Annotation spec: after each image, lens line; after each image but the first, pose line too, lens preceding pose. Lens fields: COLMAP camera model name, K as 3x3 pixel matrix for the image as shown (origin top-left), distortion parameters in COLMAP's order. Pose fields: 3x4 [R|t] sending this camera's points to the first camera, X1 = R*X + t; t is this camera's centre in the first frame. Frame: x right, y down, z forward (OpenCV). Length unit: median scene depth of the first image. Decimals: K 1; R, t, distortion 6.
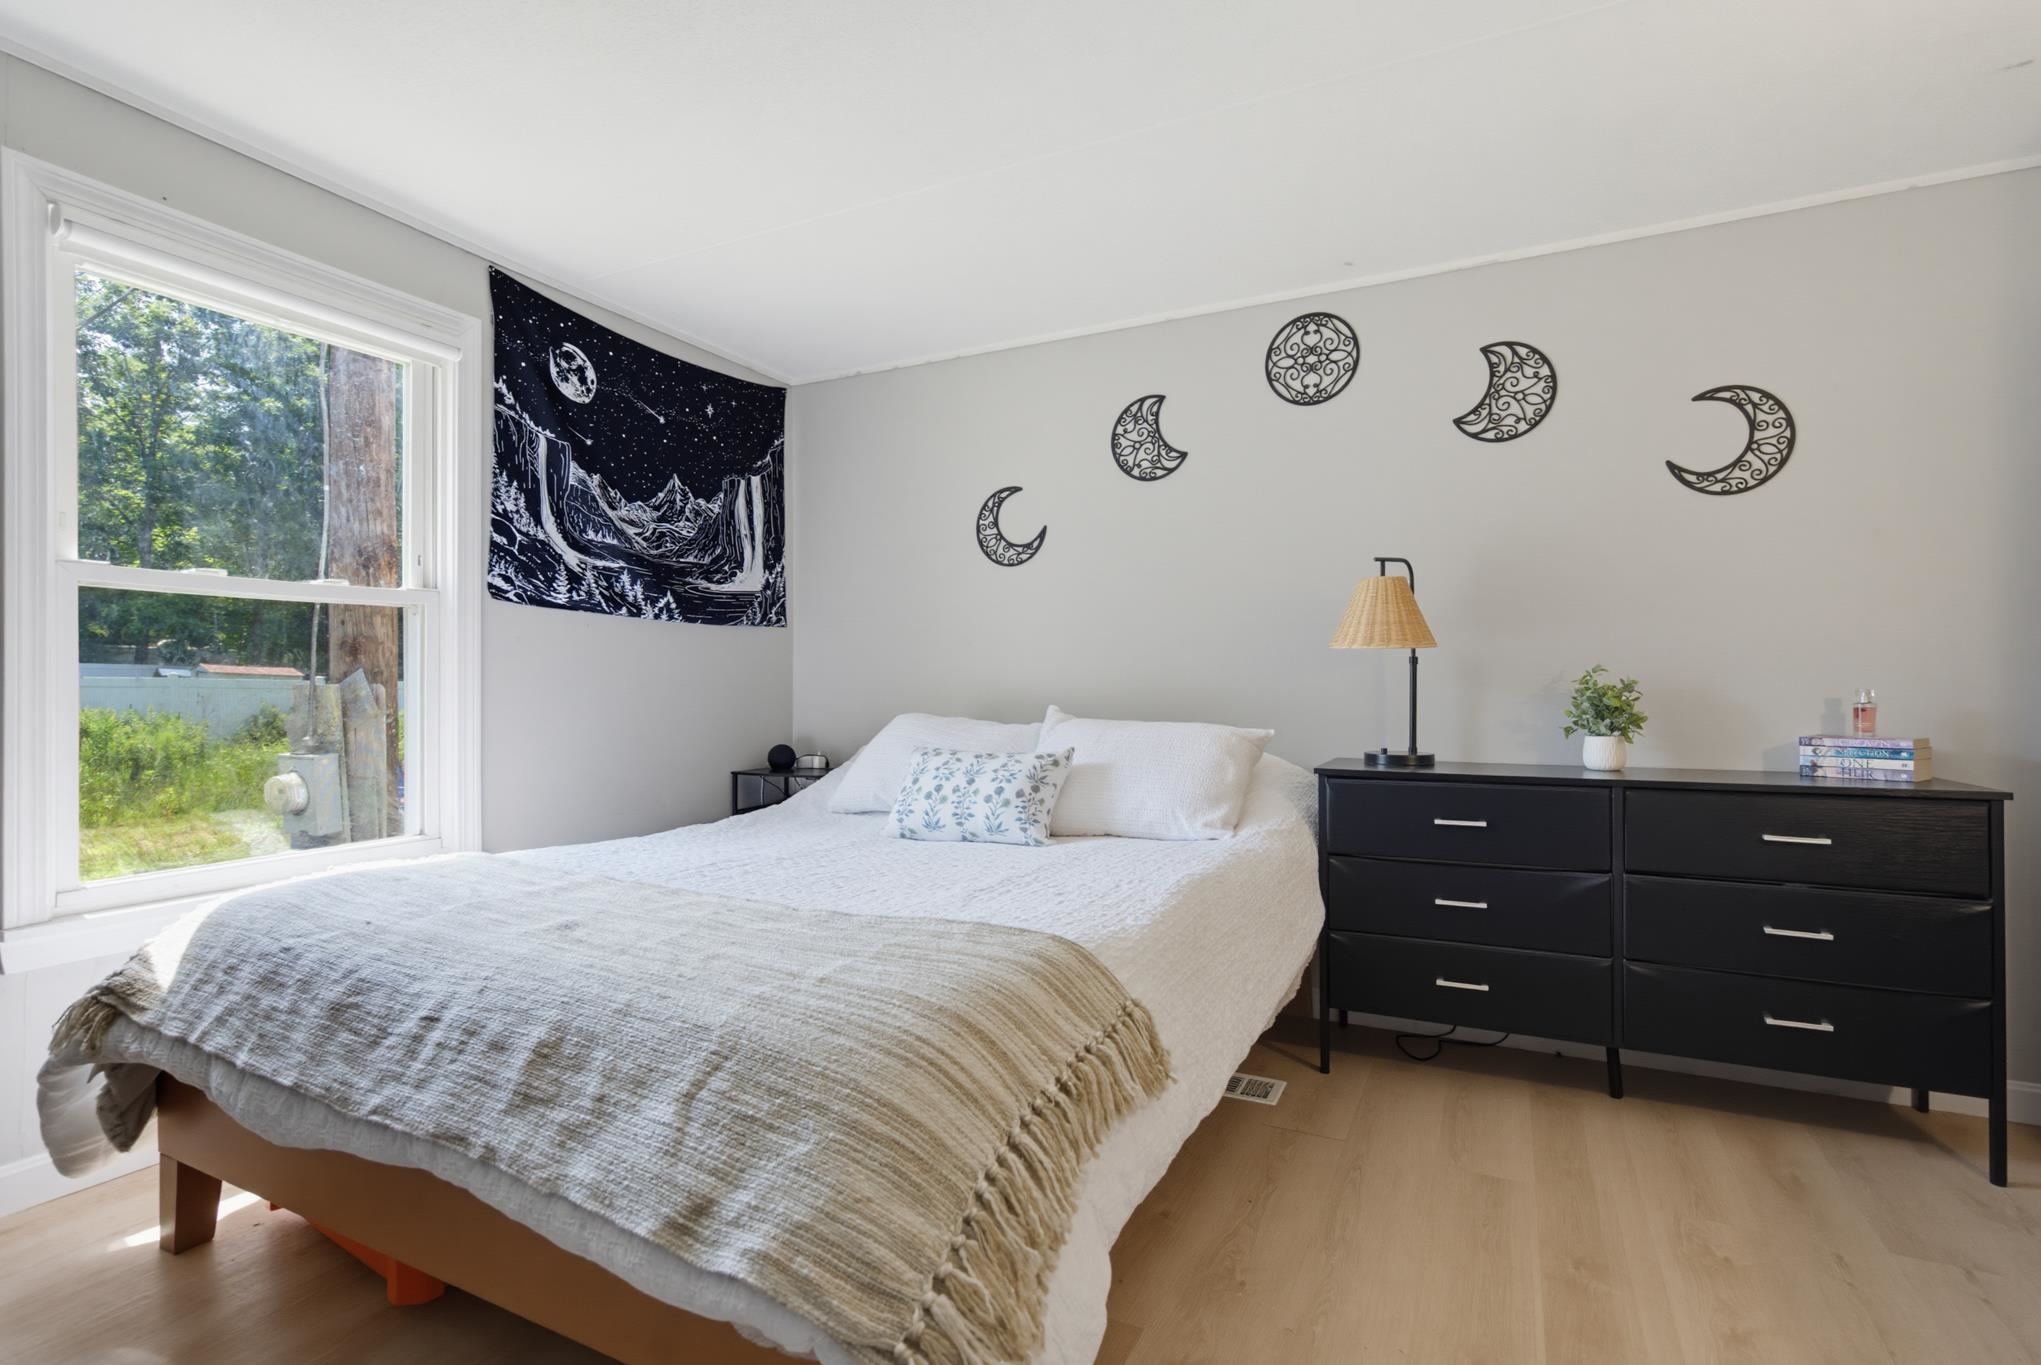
lens RADIAL K [[952.2, 0, 1025.5], [0, 952.2, 686.1], [0, 0, 1]] dist [0.002437, -0.000085]
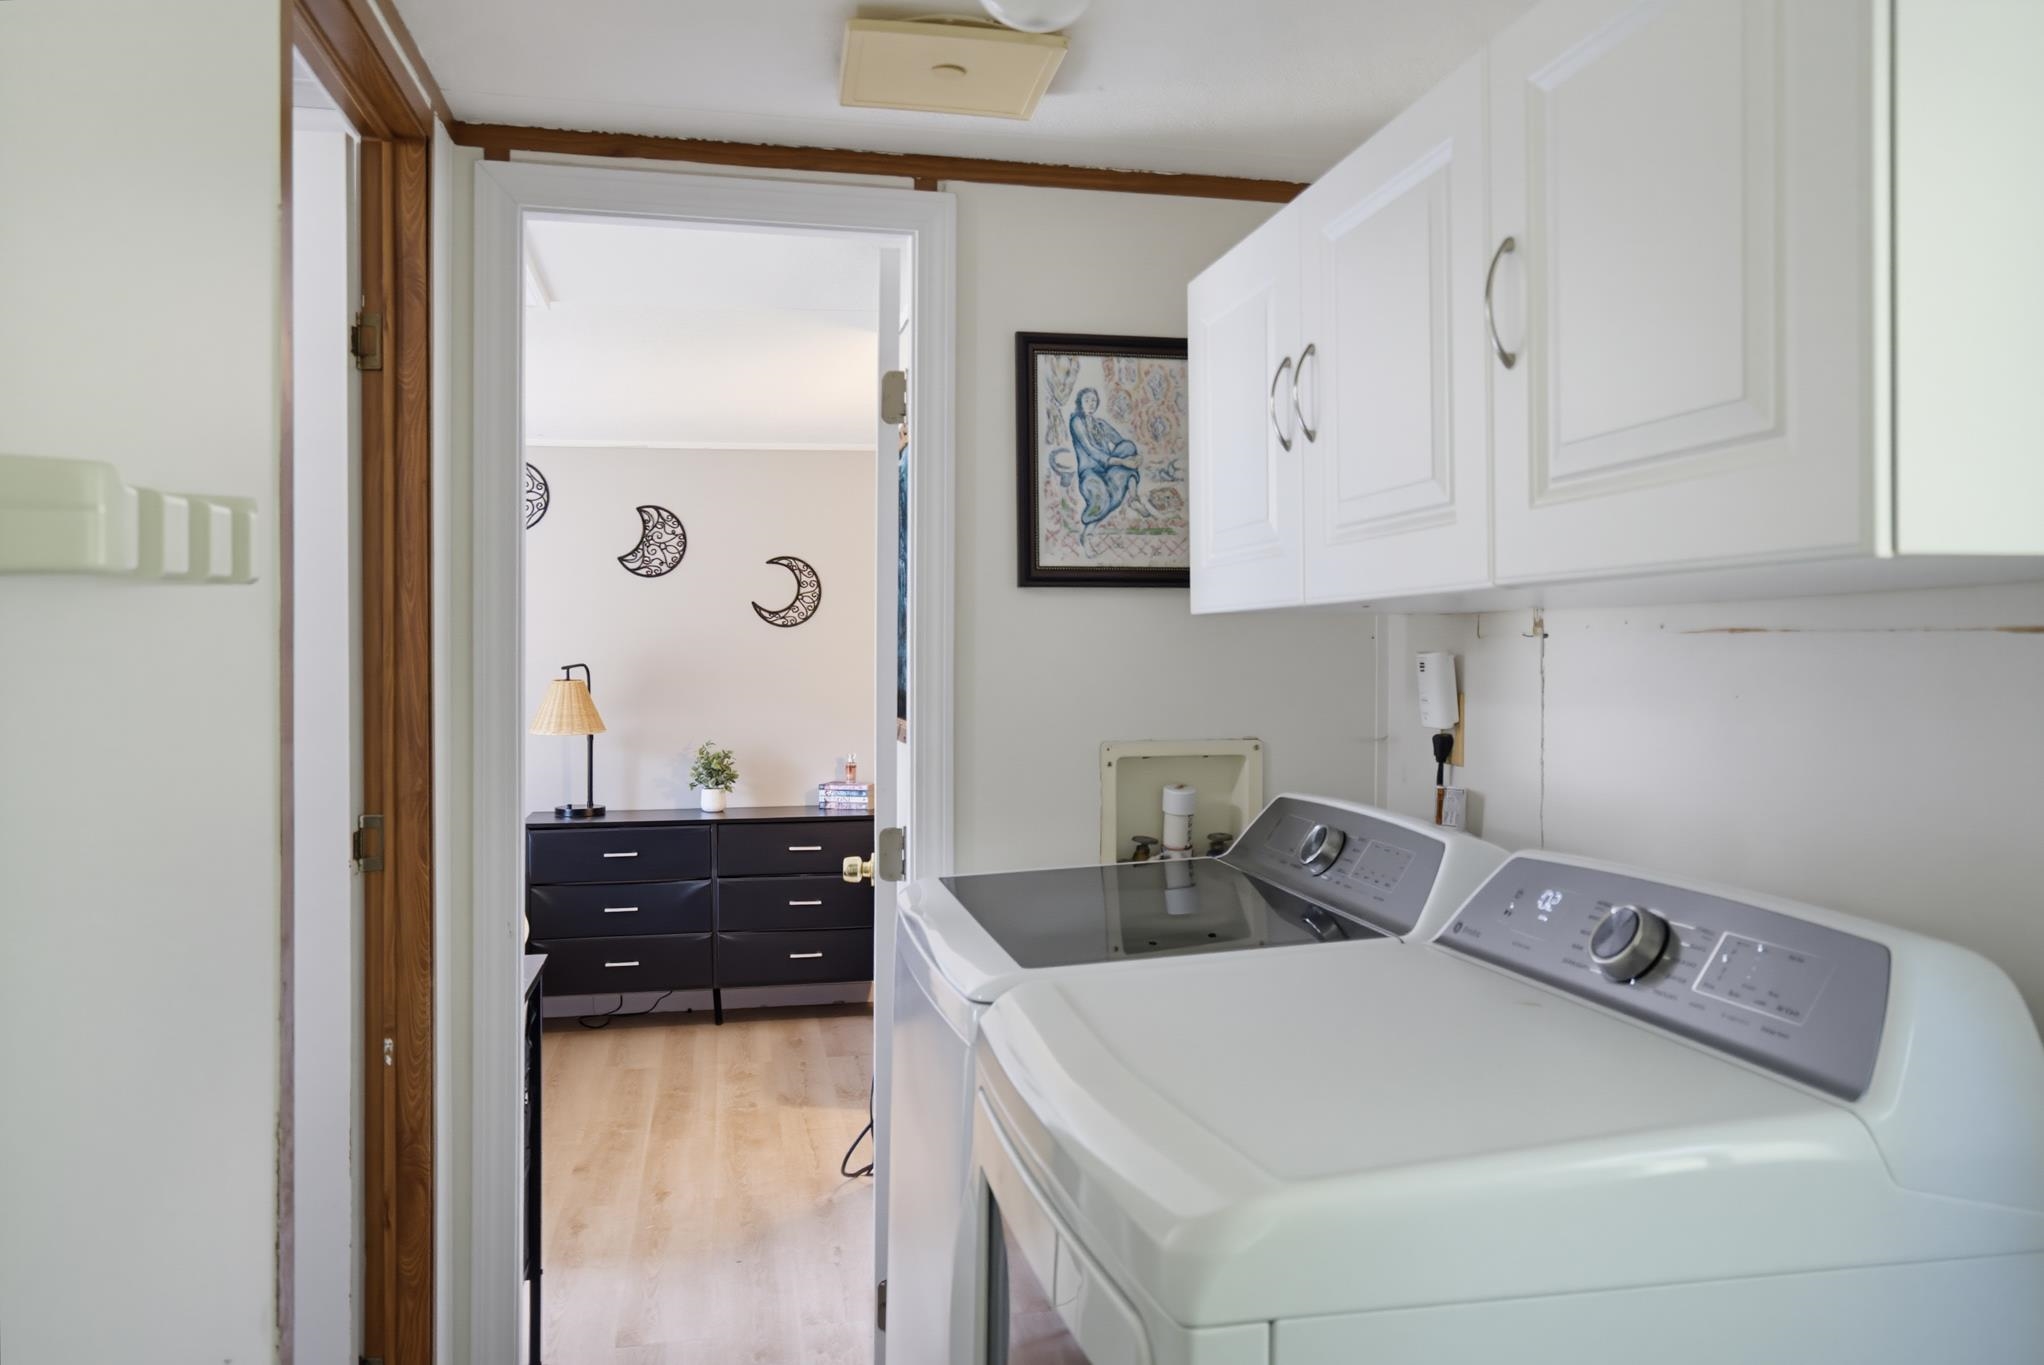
lens RADIAL K [[1440.6, 0, 1023.4], [0, 1440.6, 660.0], [0, 0, 1]] dist [-0.052215, 0.000368]
pose [[0.782766, -0.001906, 0.622313, -0.381895], [0.003540, 0.999993, -0.001390, -0.134252], [-0.622306, 0.003291, 0.782767, -0.987876]]
